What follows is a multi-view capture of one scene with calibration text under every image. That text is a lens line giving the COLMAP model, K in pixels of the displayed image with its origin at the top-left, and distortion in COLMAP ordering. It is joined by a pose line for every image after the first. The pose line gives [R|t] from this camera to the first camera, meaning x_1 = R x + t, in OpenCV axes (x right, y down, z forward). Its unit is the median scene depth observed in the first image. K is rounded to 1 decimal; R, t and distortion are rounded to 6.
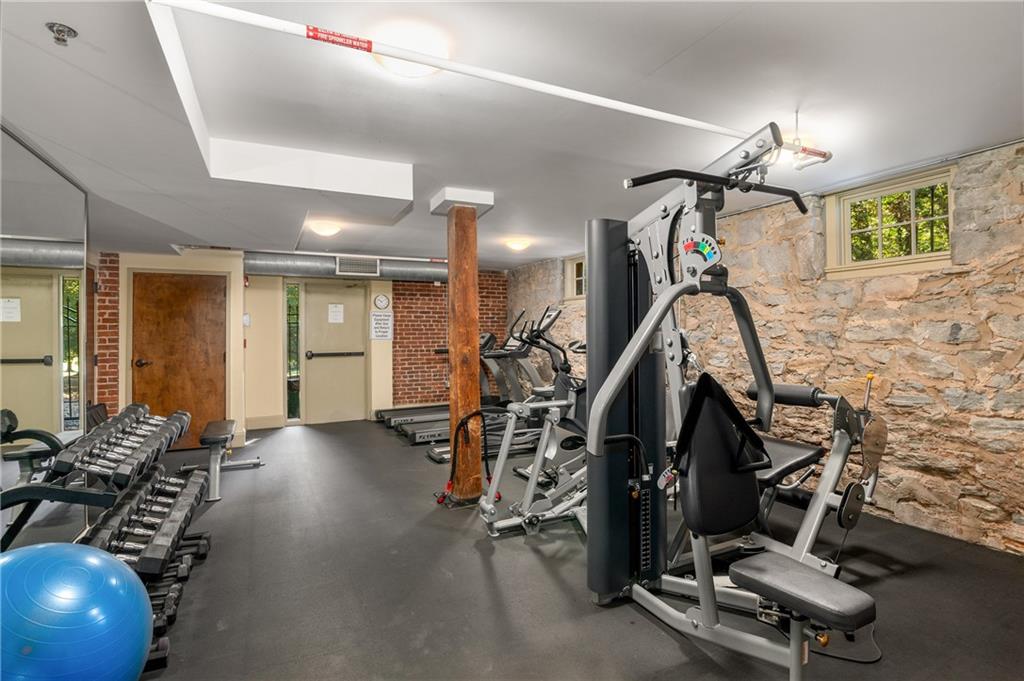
lens RADIAL K [[505.9, 0, 511.9], [0, 505.9, 334.1], [0, 0, 1]] dist [-0.020044, 0.000052]
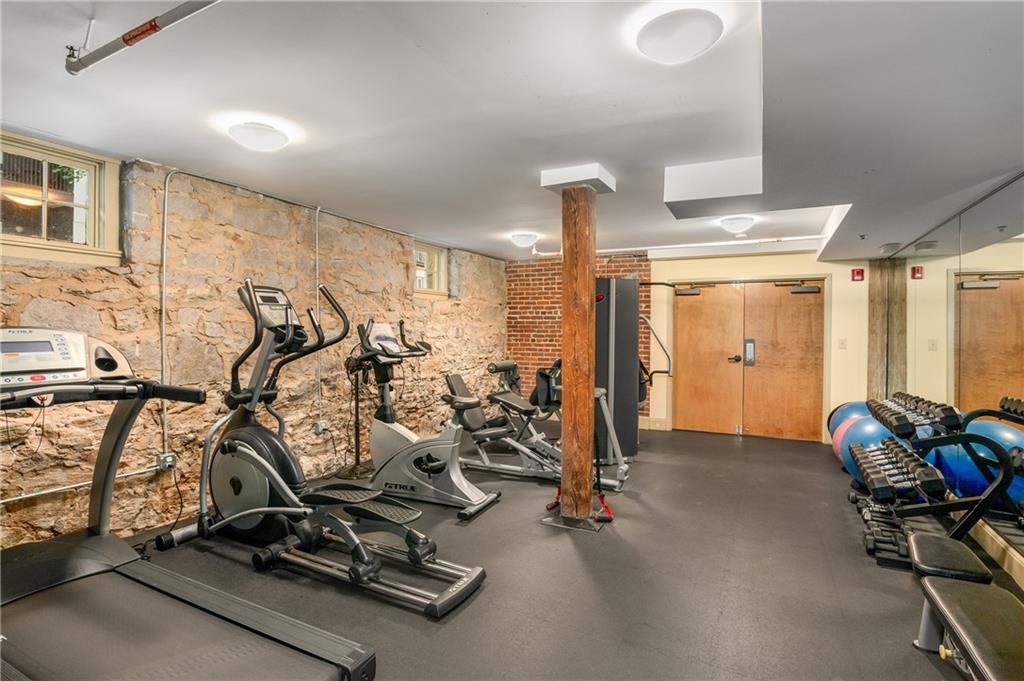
lens RADIAL K [[505.9, 0, 511.9], [0, 505.9, 334.1], [0, 0, 1]] dist [-0.020044, 0.000052]
pose [[-0.610770, -0.001270, 0.791807, -0.738025], [-0.002980, 0.999995, -0.000695, 0.003276], [-0.791803, -0.002784, -0.610771, 1.726006]]
